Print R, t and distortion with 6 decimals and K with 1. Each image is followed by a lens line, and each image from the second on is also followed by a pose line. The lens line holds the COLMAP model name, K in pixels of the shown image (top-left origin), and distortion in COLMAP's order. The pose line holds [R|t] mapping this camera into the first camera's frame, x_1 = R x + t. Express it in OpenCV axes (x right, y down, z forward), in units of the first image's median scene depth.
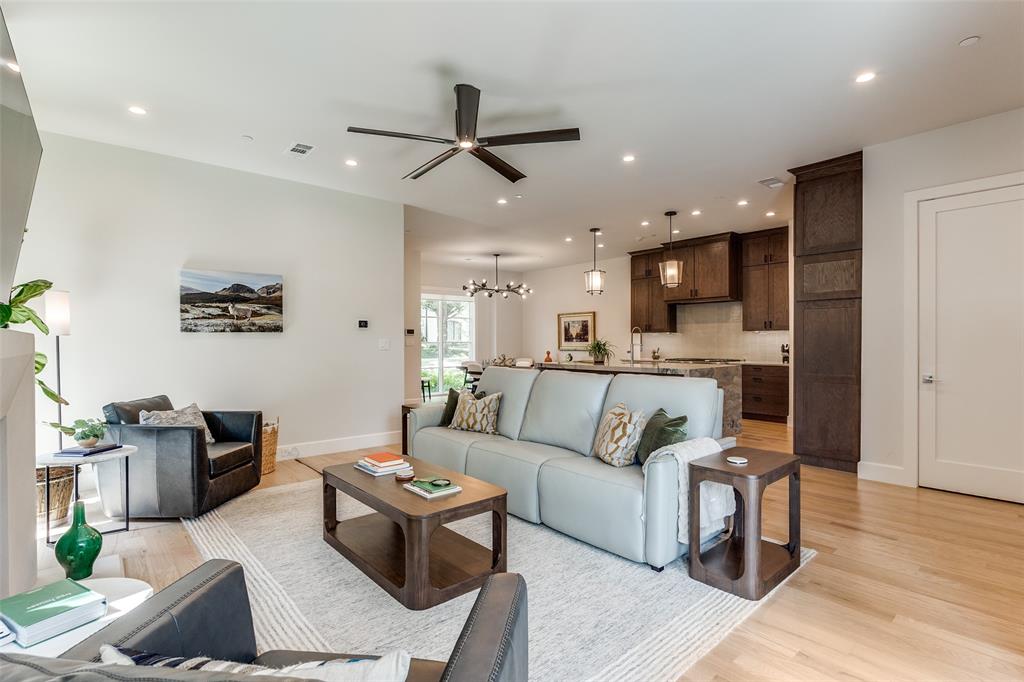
lens RADIAL K [[484.9, 0, 517.3], [0, 484.9, 343.7], [0, 0, 1]] dist [-0.001228, -0.001591]
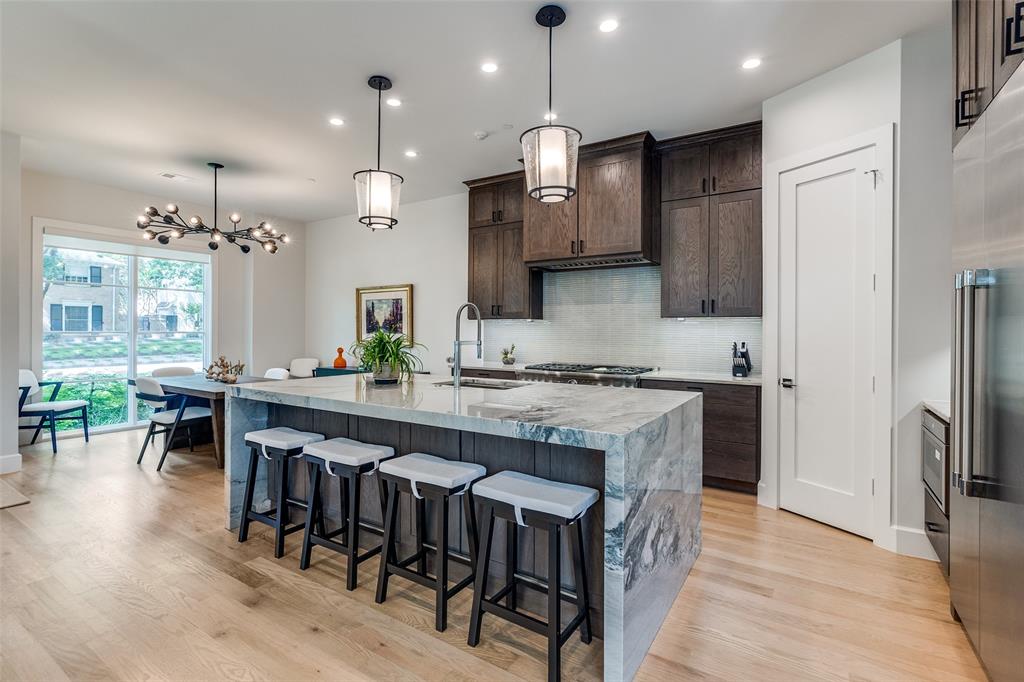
lens RADIAL K [[484.9, 0, 504.1], [0, 484.9, 338.6], [0, 0, 1]] dist [-0.001228, -0.001591]
pose [[0.962620, 0.006919, 0.270768, 0.121189], [-0.009408, 0.999925, 0.007897, -0.004128], [-0.270693, -0.010149, 0.962612, 0.434863]]
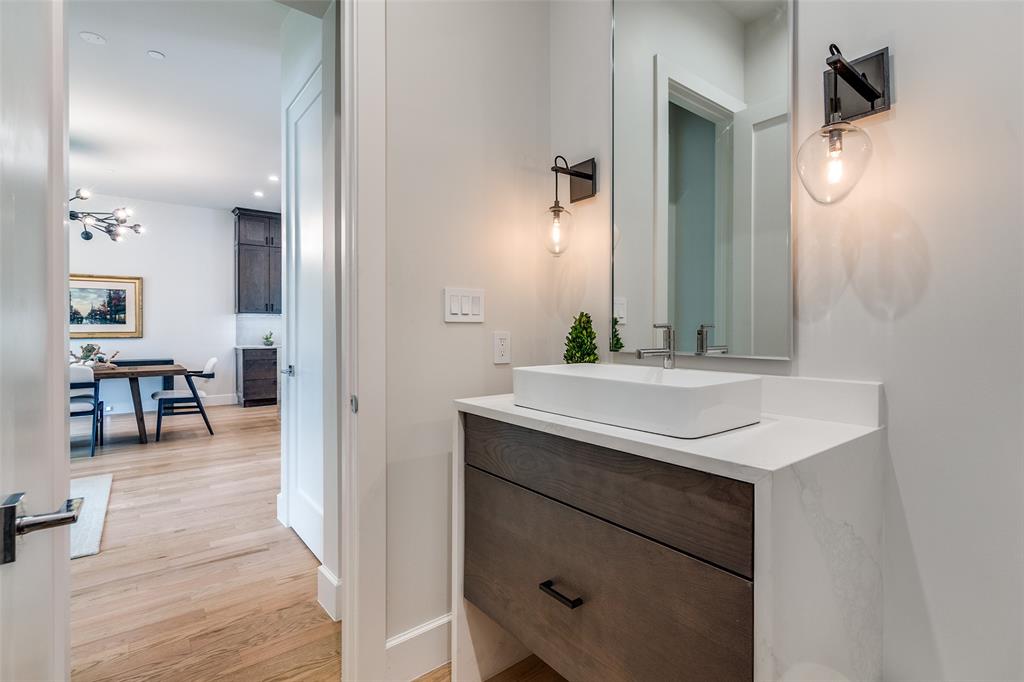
lens RADIAL K [[484.9, 0, 511.3], [0, 484.9, 336.4], [0, 0, 1]] dist [-0.001228, -0.001591]
pose [[0.067809, -0.015624, 0.997576, -0.518218], [-0.004603, 0.999862, 0.015973, -0.000344], [-0.997688, -0.005675, 0.067728, 0.529596]]
